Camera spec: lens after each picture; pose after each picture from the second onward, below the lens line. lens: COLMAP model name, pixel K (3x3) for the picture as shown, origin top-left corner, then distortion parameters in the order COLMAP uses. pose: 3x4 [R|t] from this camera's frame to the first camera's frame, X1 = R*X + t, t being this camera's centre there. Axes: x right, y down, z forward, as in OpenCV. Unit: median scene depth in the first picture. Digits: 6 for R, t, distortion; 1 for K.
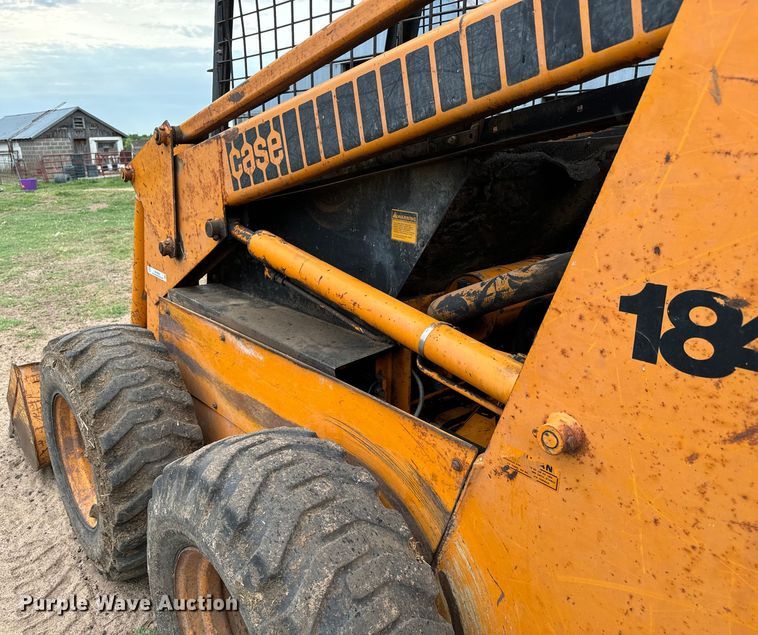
lens RADIAL K [[593.4, 0, 340.7], [0, 593.4, 316.7], [0, 0, 1]] dist [0.005405, -0.008322]
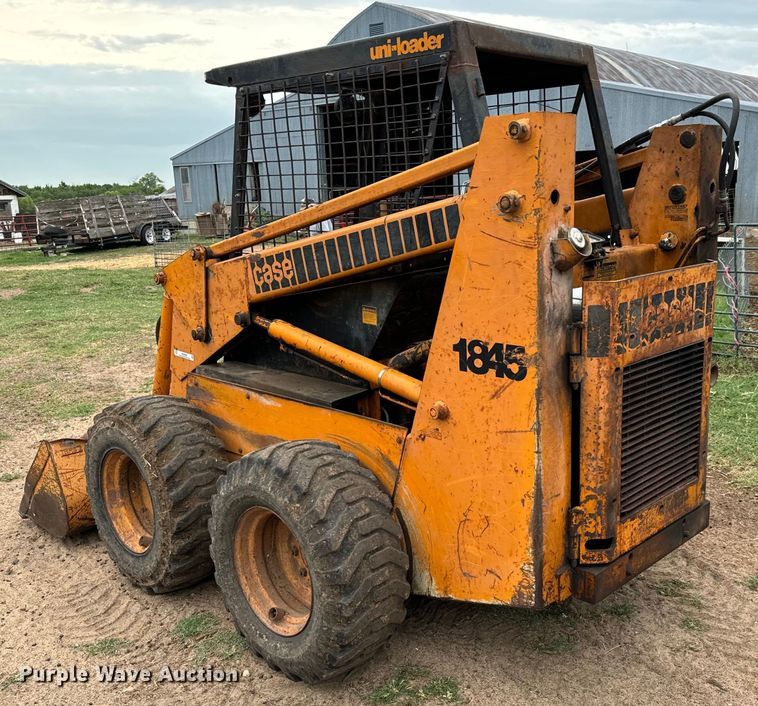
lens RADIAL K [[811.3, 0, 457.1], [0, 811.3, 369.6], [0, 0, 1]] dist [0.133090, -0.315480]
pose [[0.986943, -0.041741, 0.155565, -0.011620], [0.052235, 0.996583, -0.063989, 0.147279], [-0.152363, 0.071279, 0.985751, -1.179780]]
